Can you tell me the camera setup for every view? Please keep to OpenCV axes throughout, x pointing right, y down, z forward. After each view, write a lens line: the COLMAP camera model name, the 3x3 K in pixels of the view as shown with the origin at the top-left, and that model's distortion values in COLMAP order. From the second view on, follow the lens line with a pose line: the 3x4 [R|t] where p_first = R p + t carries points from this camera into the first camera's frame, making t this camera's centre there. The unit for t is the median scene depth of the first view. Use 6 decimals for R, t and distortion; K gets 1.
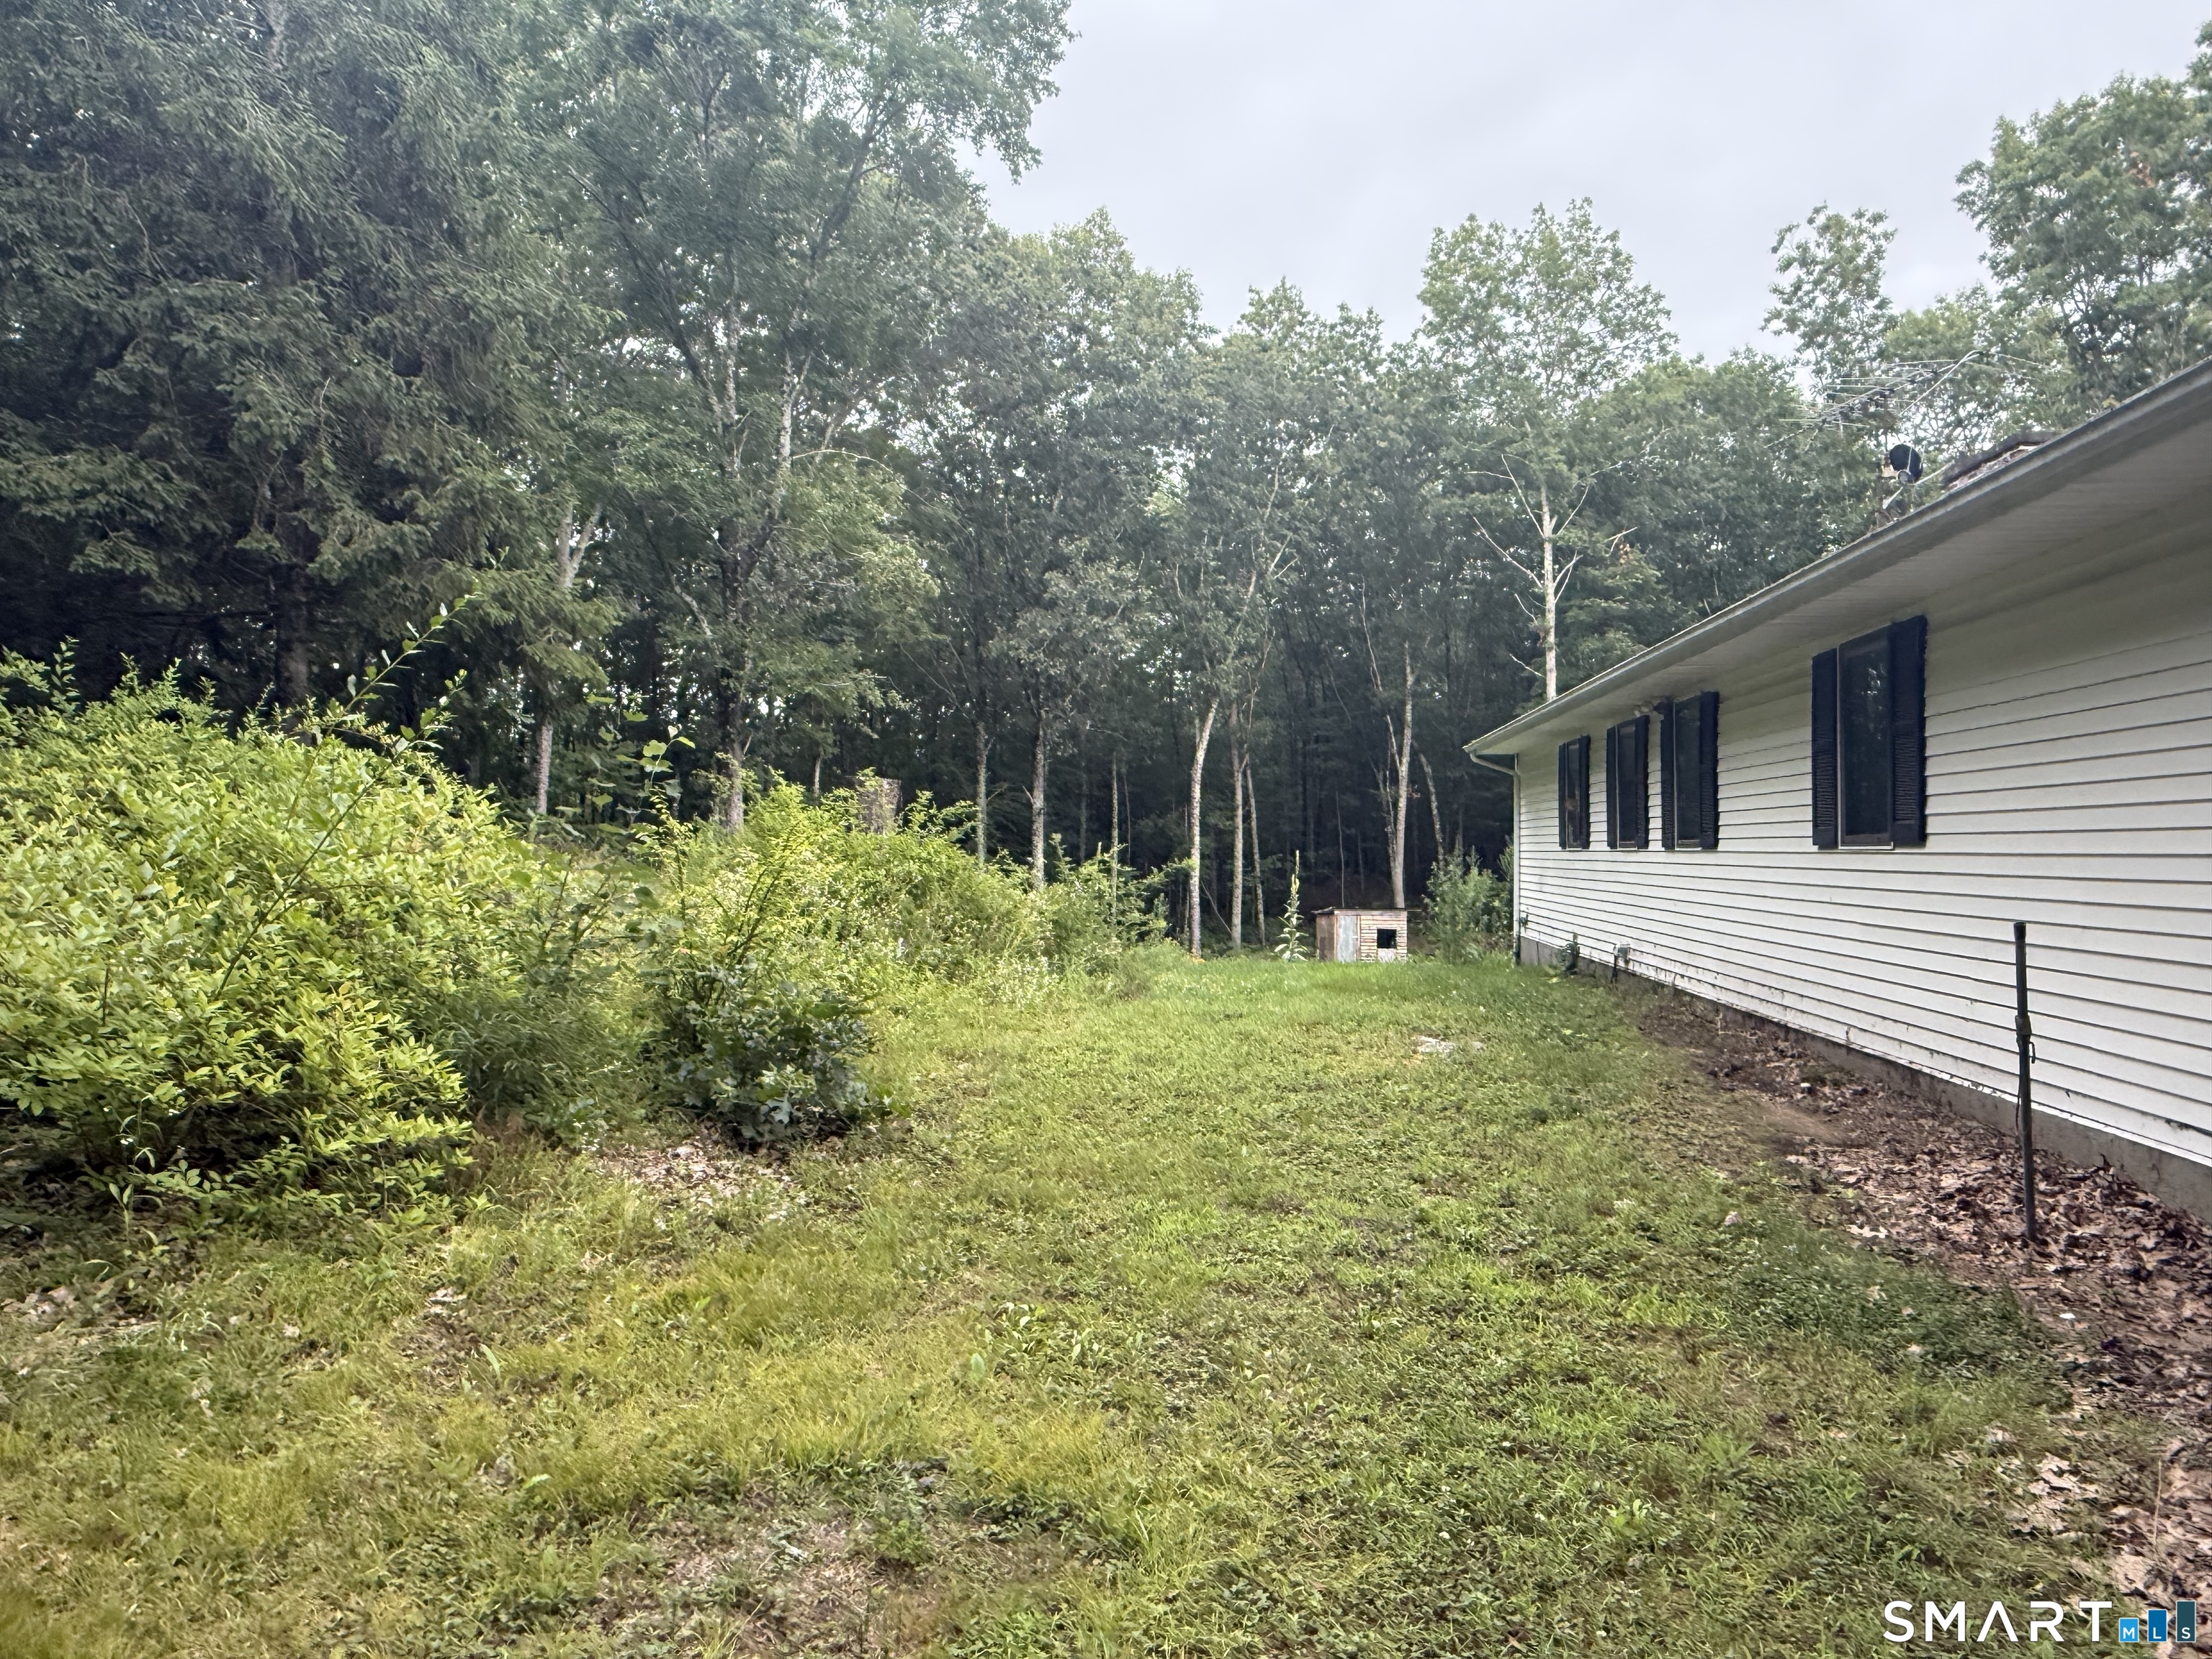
lens RADIAL K [[1431.4, 0, 1096.9], [0, 1431.4, 835.7], [0, 0, 1]] dist [0.001659, 0.003511]
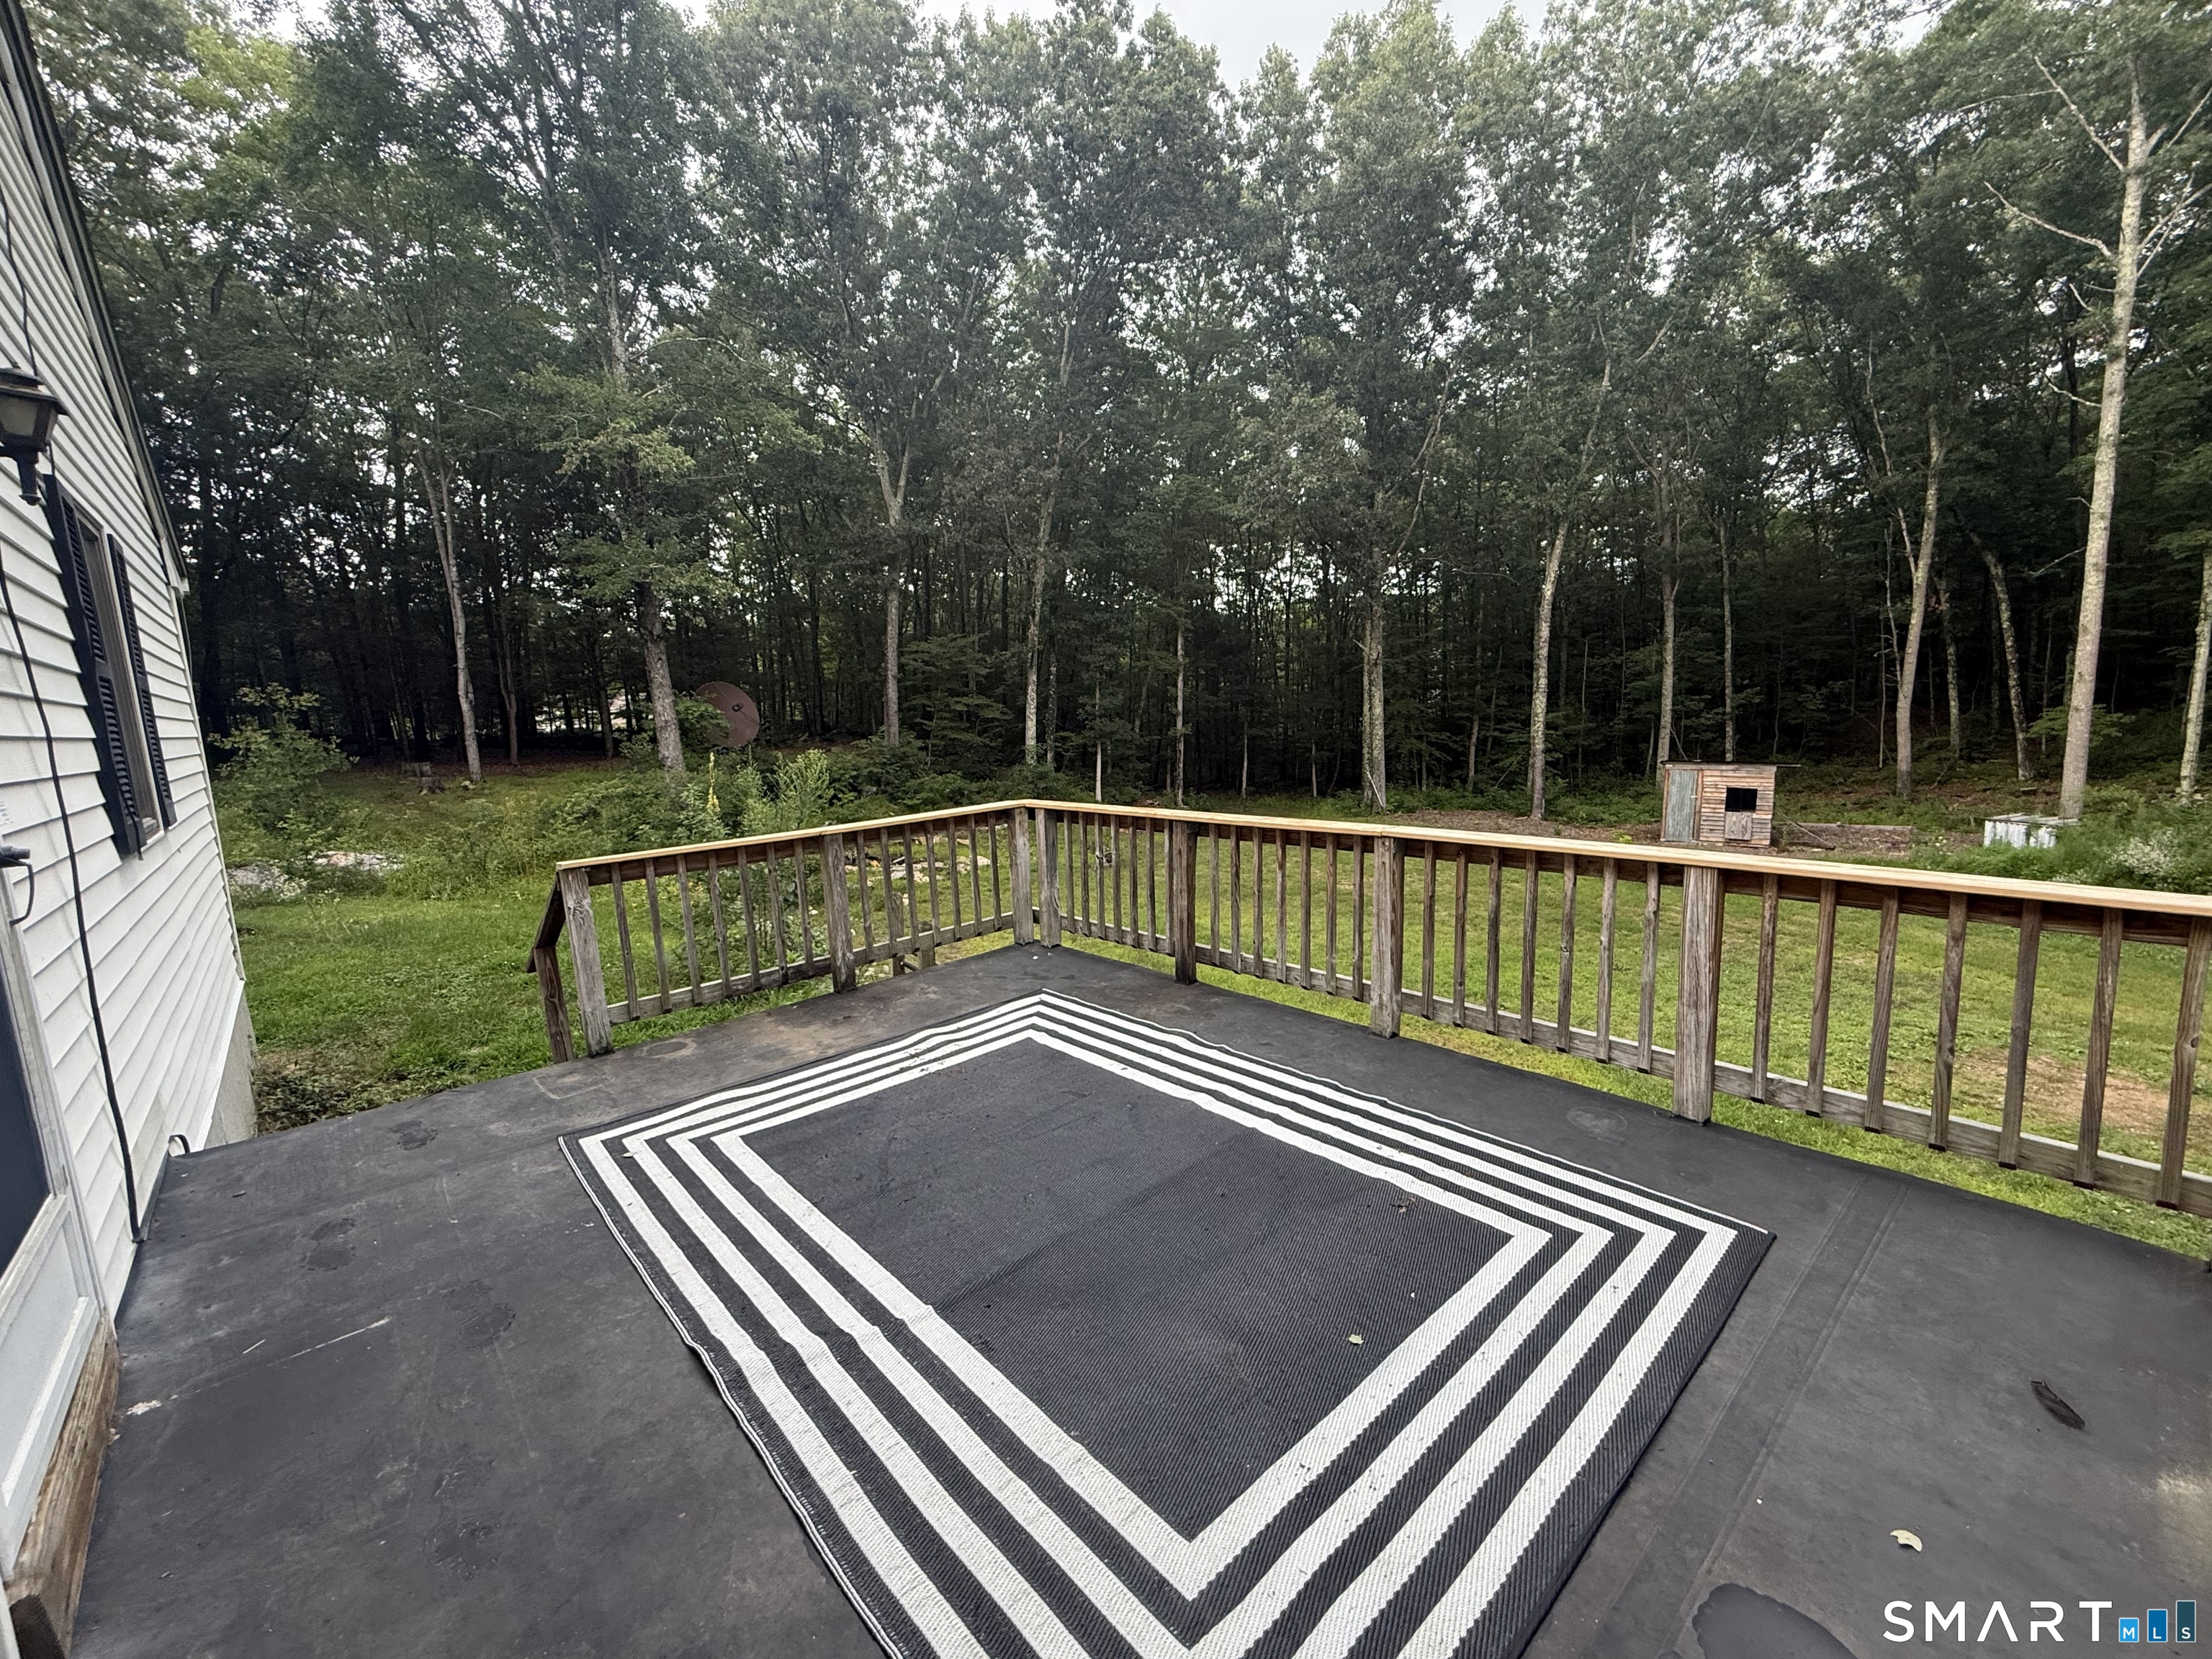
lens RADIAL K [[899.2, 0, 1102.3], [0, 899.2, 829.3], [0, 0, 1]] dist [0.001514, 0.000127]
pose [[0.741639, 0.065663, -0.667578, 0.258291], [0.046653, 0.987739, 0.148983, -0.003309], [0.669175, -0.141636, 0.729482, 0.366664]]
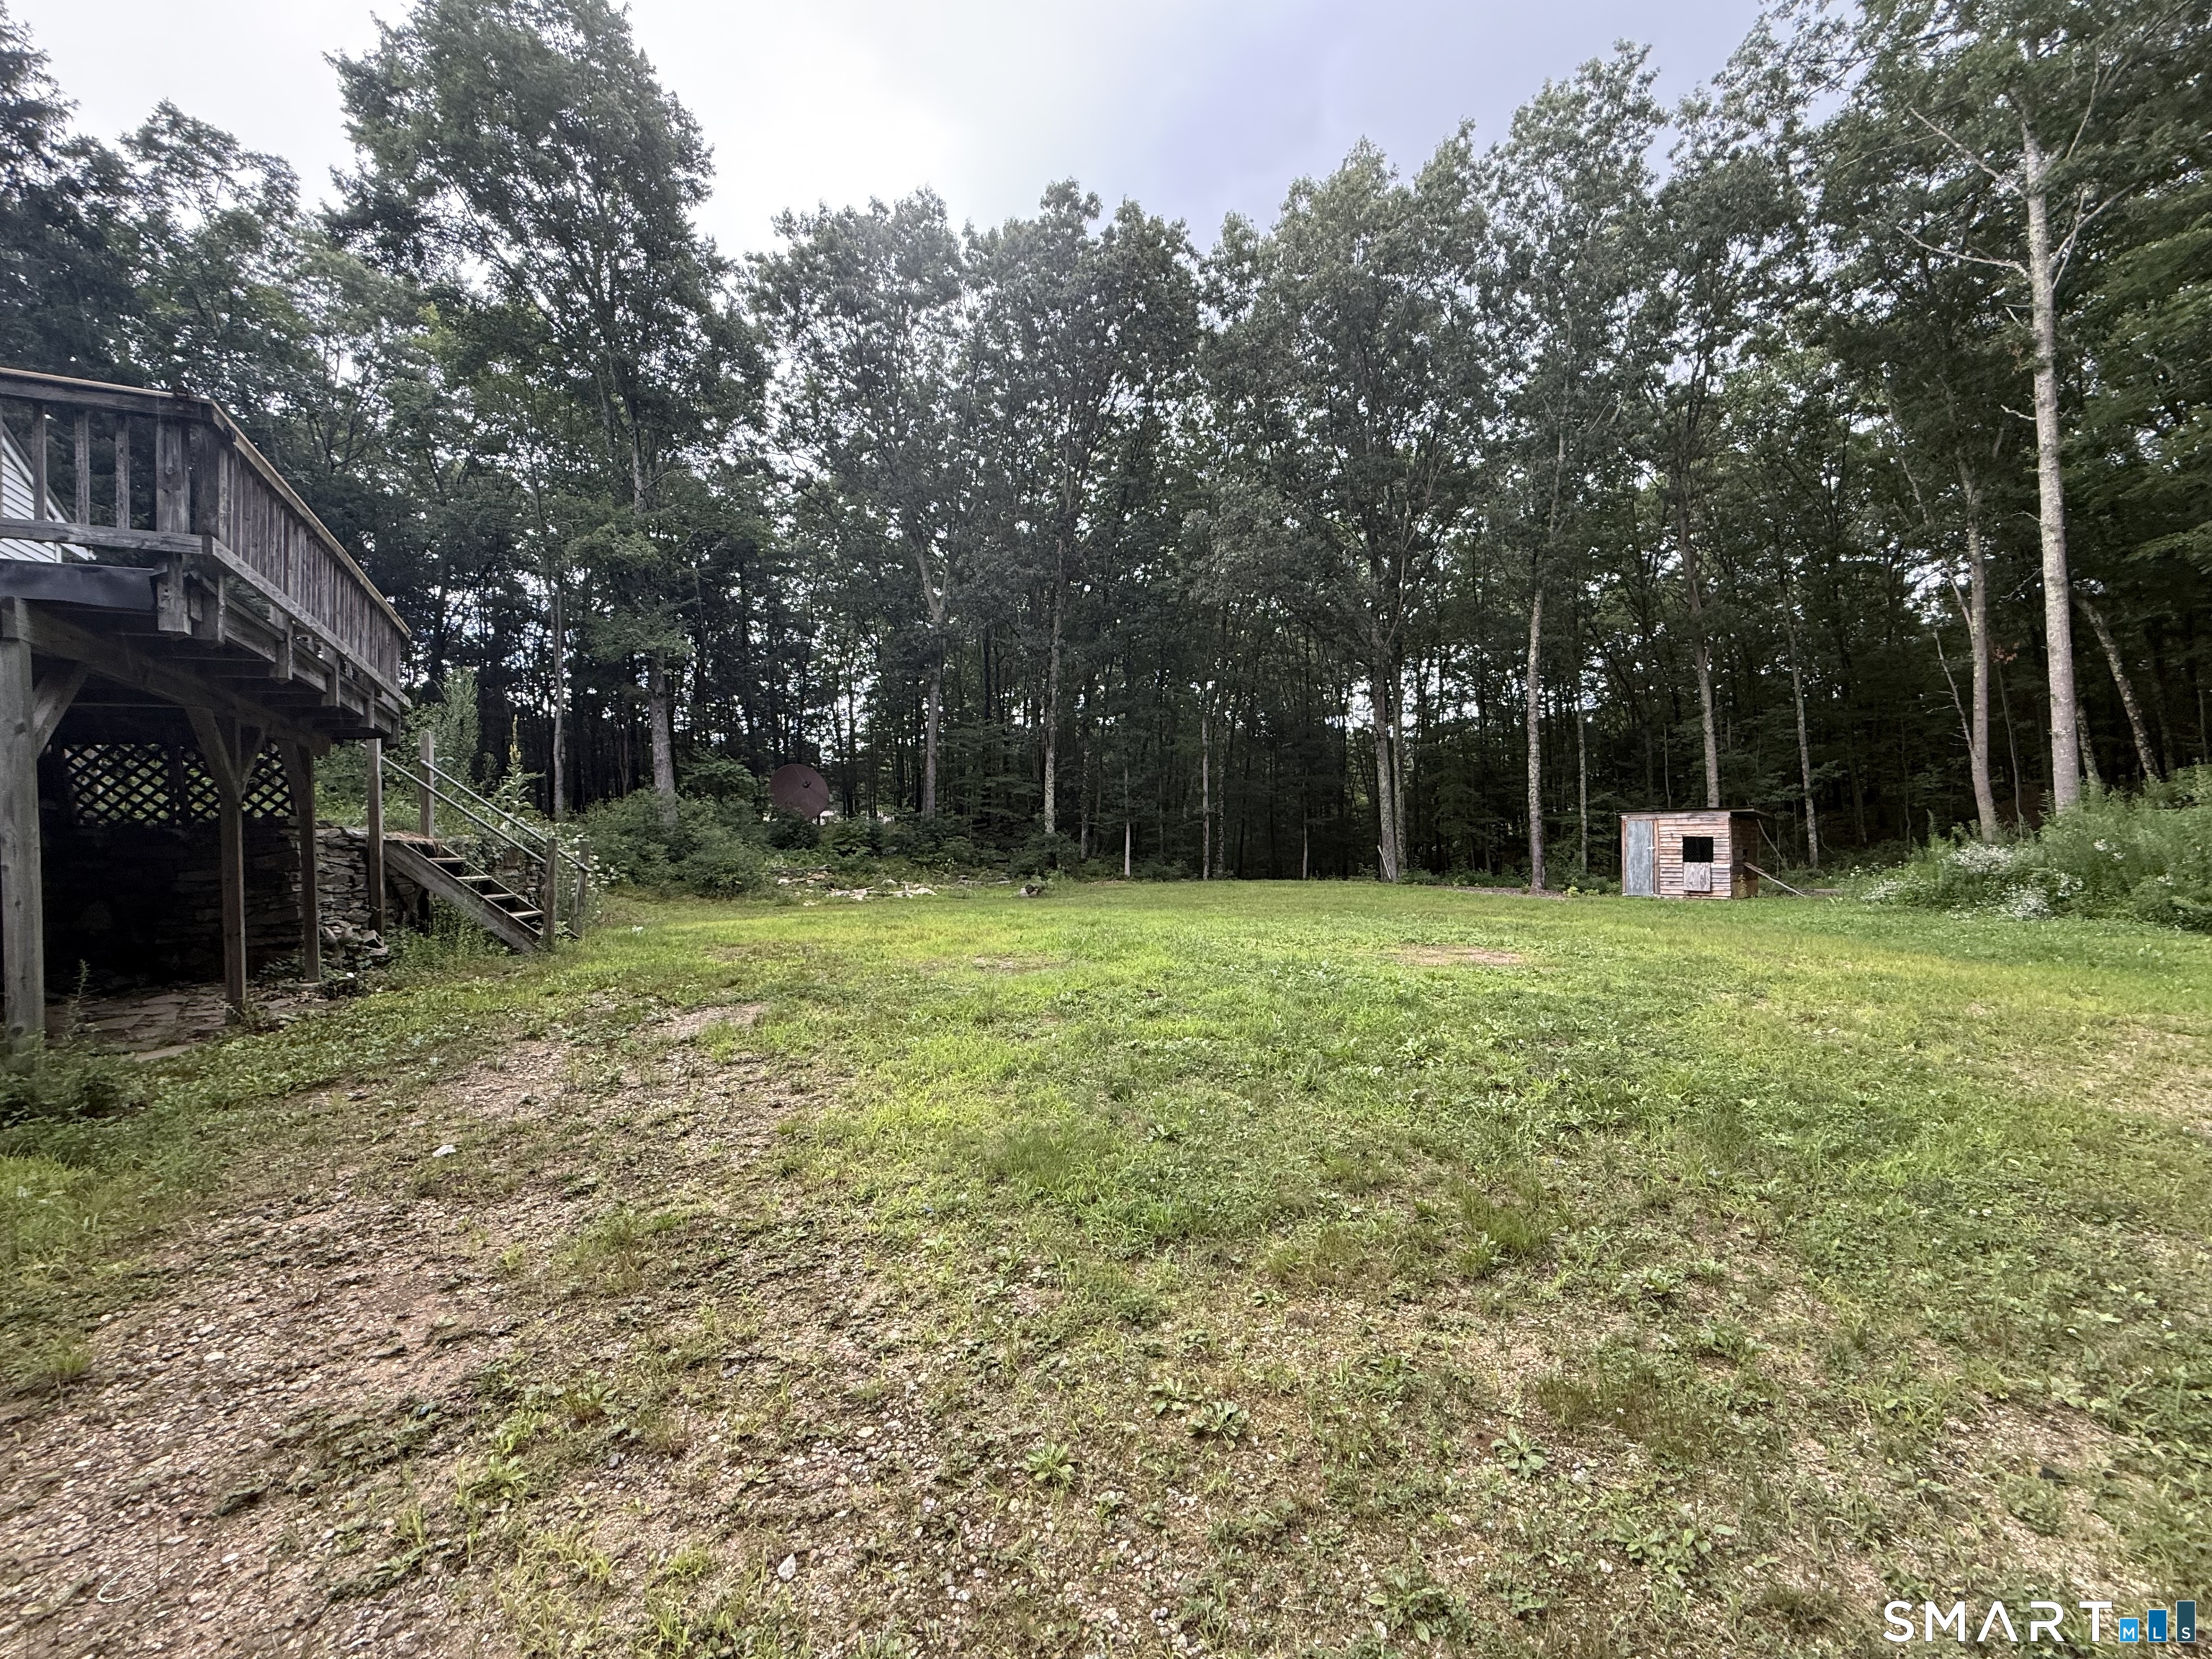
lens RADIAL K [[899.2, 0, 1098.8], [0, 899.2, 830.7], [0, 0, 1]] dist [0.001514, 0.000127]
pose [[0.572855, -0.031531, -0.819050, 0.385946], [0.041651, 0.999089, -0.009331, 0.050386], [0.818598, -0.028769, 0.573646, 0.440799]]
